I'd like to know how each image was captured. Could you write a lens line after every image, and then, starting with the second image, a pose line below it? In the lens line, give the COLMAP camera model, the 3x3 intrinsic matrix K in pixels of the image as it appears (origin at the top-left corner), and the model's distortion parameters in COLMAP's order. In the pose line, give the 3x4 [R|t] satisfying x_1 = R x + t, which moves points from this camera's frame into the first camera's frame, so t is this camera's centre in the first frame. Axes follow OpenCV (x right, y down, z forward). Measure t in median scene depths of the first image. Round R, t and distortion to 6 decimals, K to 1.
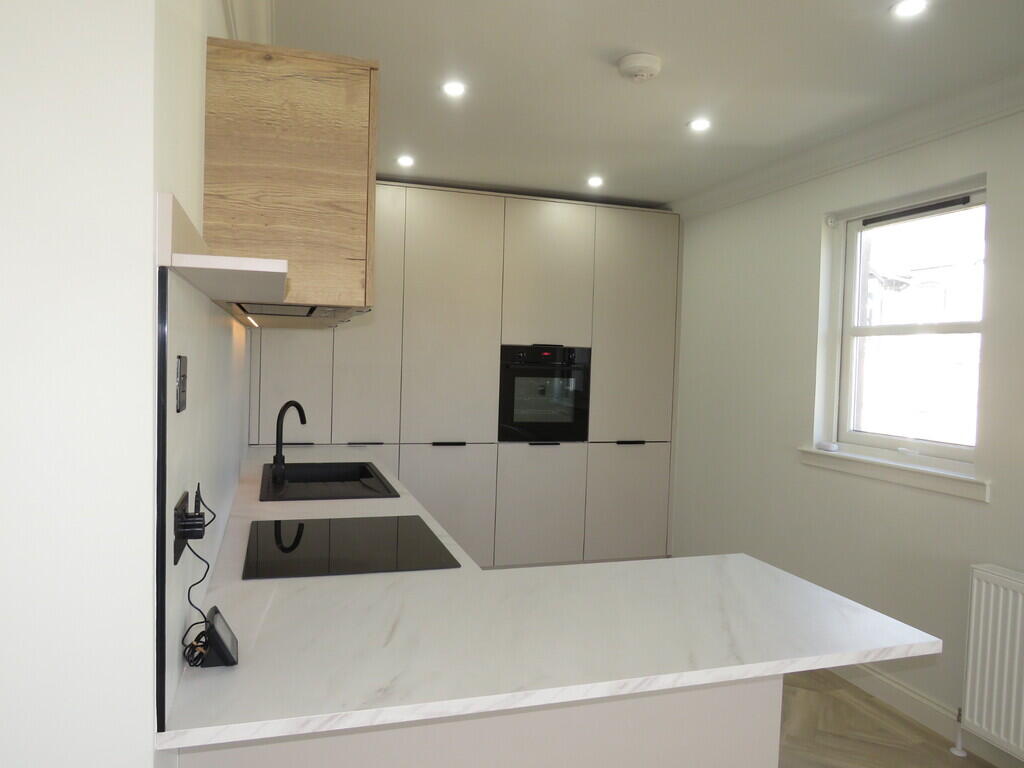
lens RADIAL K [[721.4, 0, 512.0], [0, 721.4, 384.0], [0, 0, 1]] dist [-0.037883, 0.025617]
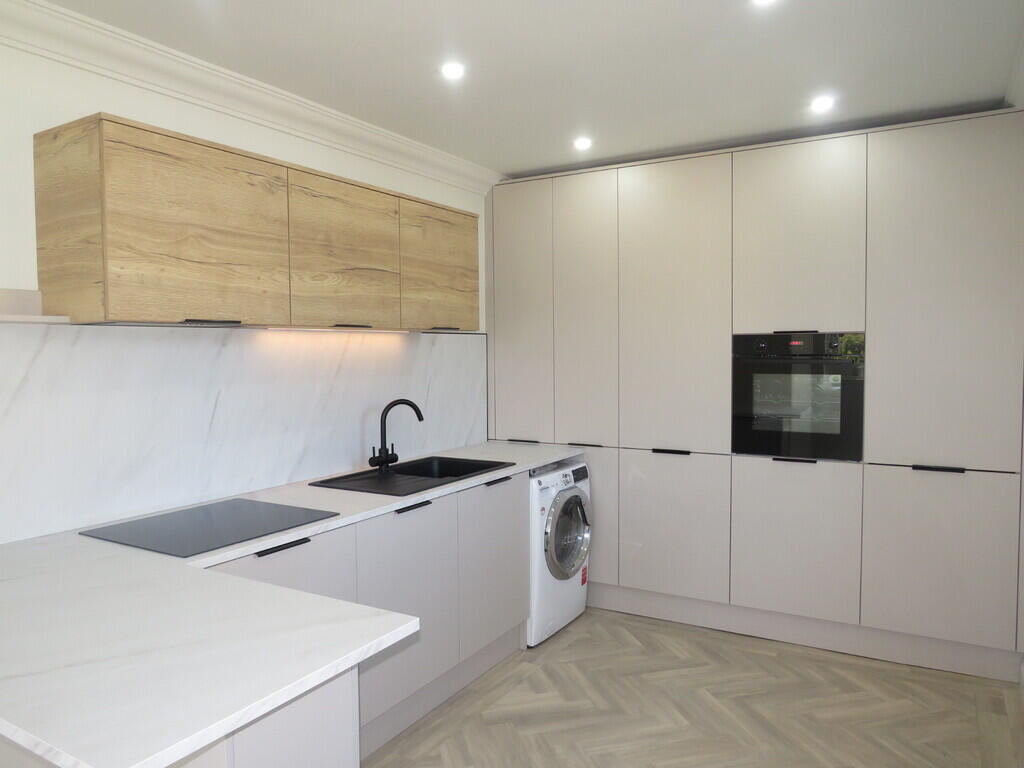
lens RADIAL K [[721.4, 0, 512.0], [0, 721.4, 384.0], [0, 0, 1]] dist [-0.037883, 0.025617]
pose [[0.660542, -0.001527, -0.750787, 0.443946], [0.004221, 0.999990, 0.001679, -0.000977], [0.750777, -0.004278, 0.660542, 0.285530]]
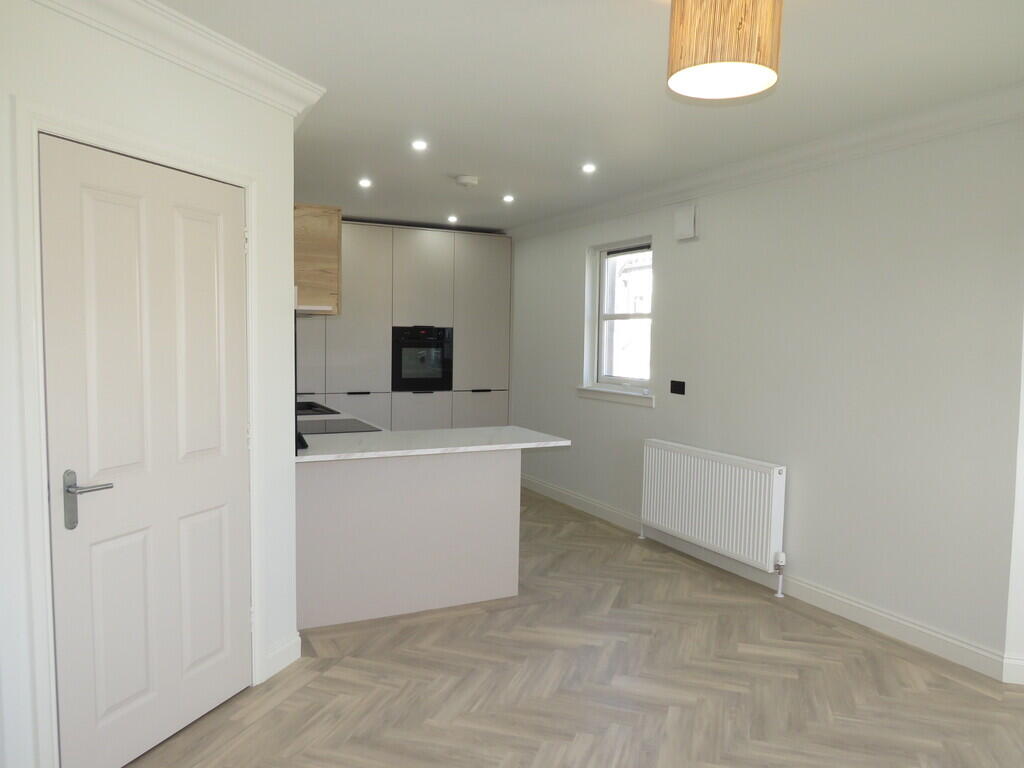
lens RADIAL K [[721.4, 0, 512.0], [0, 721.4, 384.0], [0, 0, 1]] dist [-0.037883, 0.025617]
pose [[0.987005, -0.023530, 0.158957, -0.010615], [0.018009, 0.999186, 0.036084, 0.015815], [-0.159676, -0.032752, 0.986626, -0.531735]]
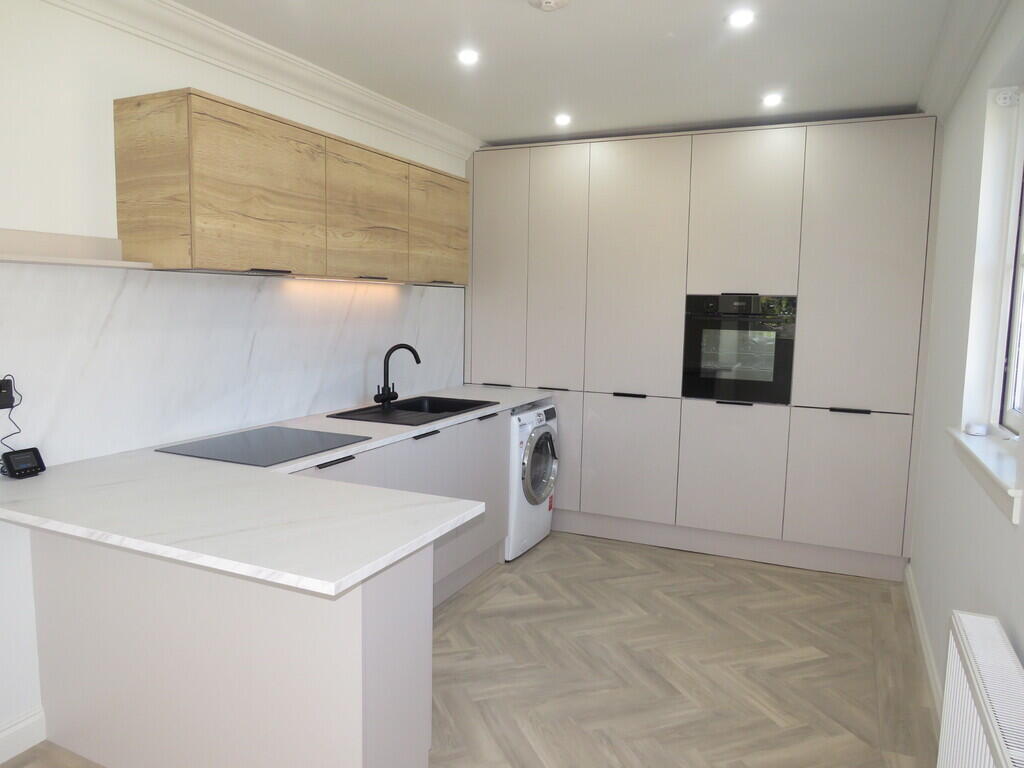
lens RADIAL K [[721.4, 0, 512.0], [0, 721.4, 384.0], [0, 0, 1]] dist [-0.037883, 0.025617]
pose [[0.734773, 0.056414, -0.675964, 0.475497], [-0.018273, 0.997820, 0.063412, 0.006830], [0.678067, -0.034242, 0.734202, 0.154523]]
